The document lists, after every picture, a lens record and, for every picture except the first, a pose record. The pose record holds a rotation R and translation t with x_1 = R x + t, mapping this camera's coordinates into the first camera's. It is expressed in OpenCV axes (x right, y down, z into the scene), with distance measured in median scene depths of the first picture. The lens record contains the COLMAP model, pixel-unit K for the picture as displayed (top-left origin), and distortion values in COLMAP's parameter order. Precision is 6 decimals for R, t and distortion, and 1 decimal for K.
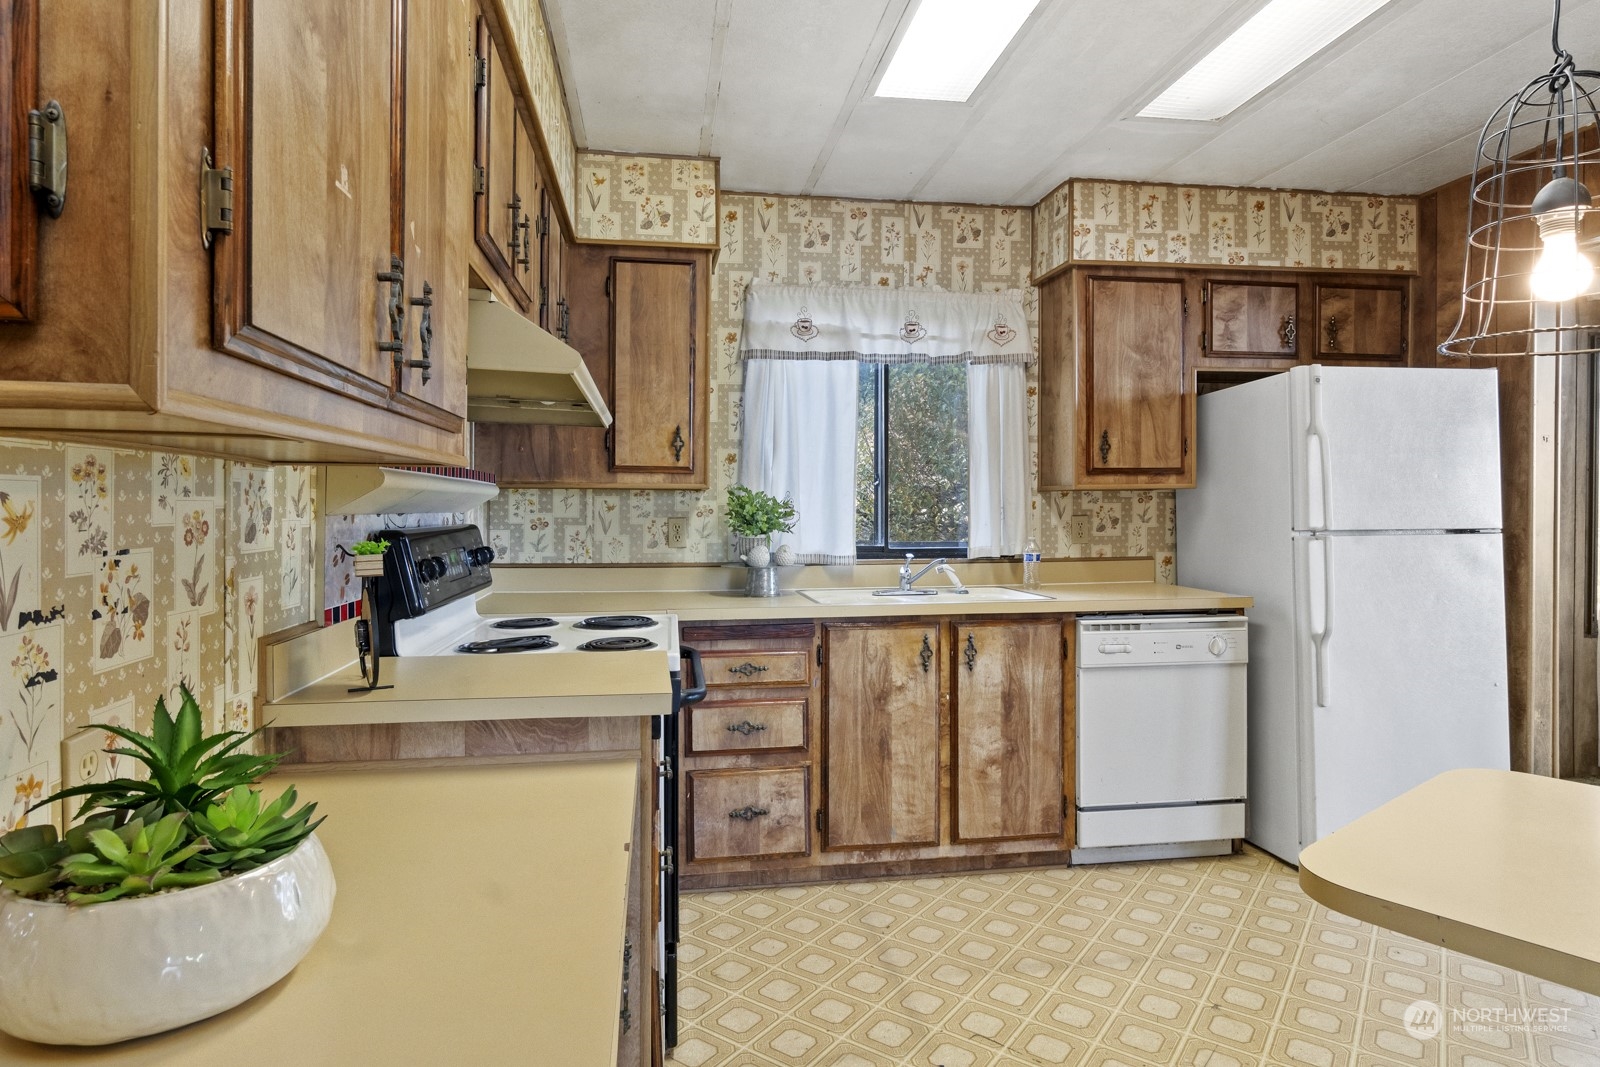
lens RADIAL K [[891.2, 0, 788.0], [0, 891.2, 509.8], [0, 0, 1]] dist [-0.004768, 0.003391]
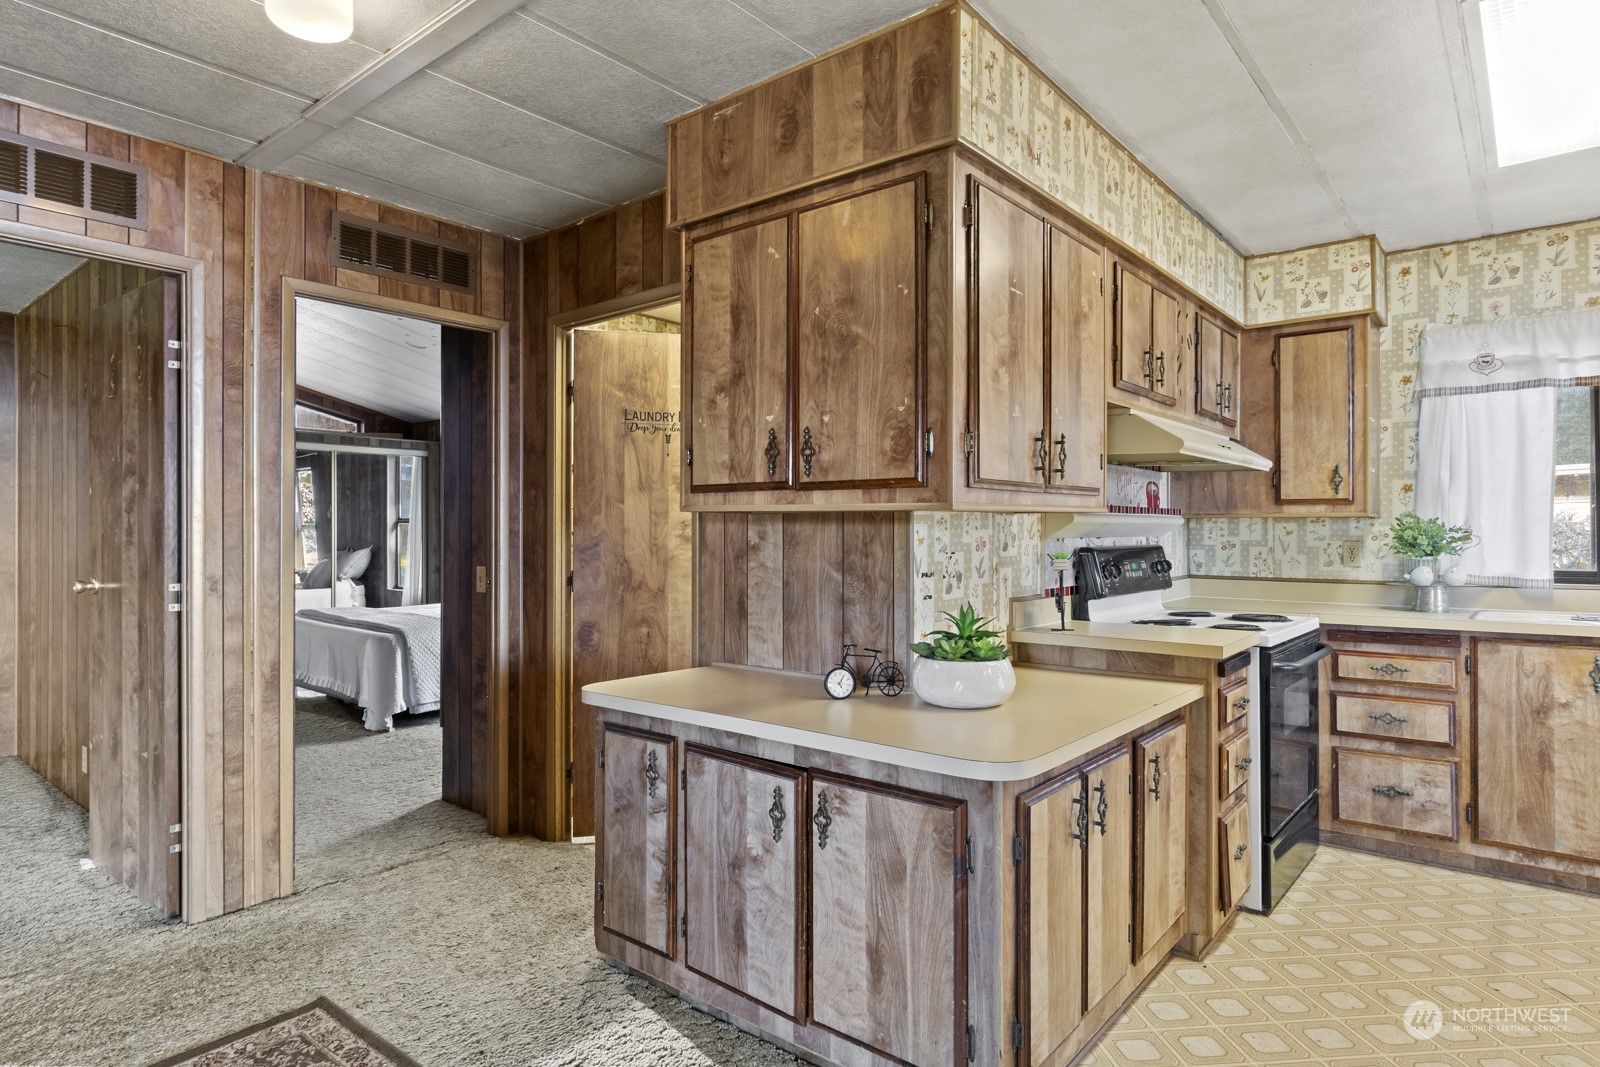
lens RADIAL K [[891.2, 0, 802.4], [0, 891.2, 534.4], [0, 0, 1]] dist [-0.004768, 0.003391]
pose [[0.669048, -0.000025, -0.743219, 0.301657], [0.001833, 0.999997, 0.001616, -0.003515], [0.743217, -0.002444, 0.669046, -0.359544]]
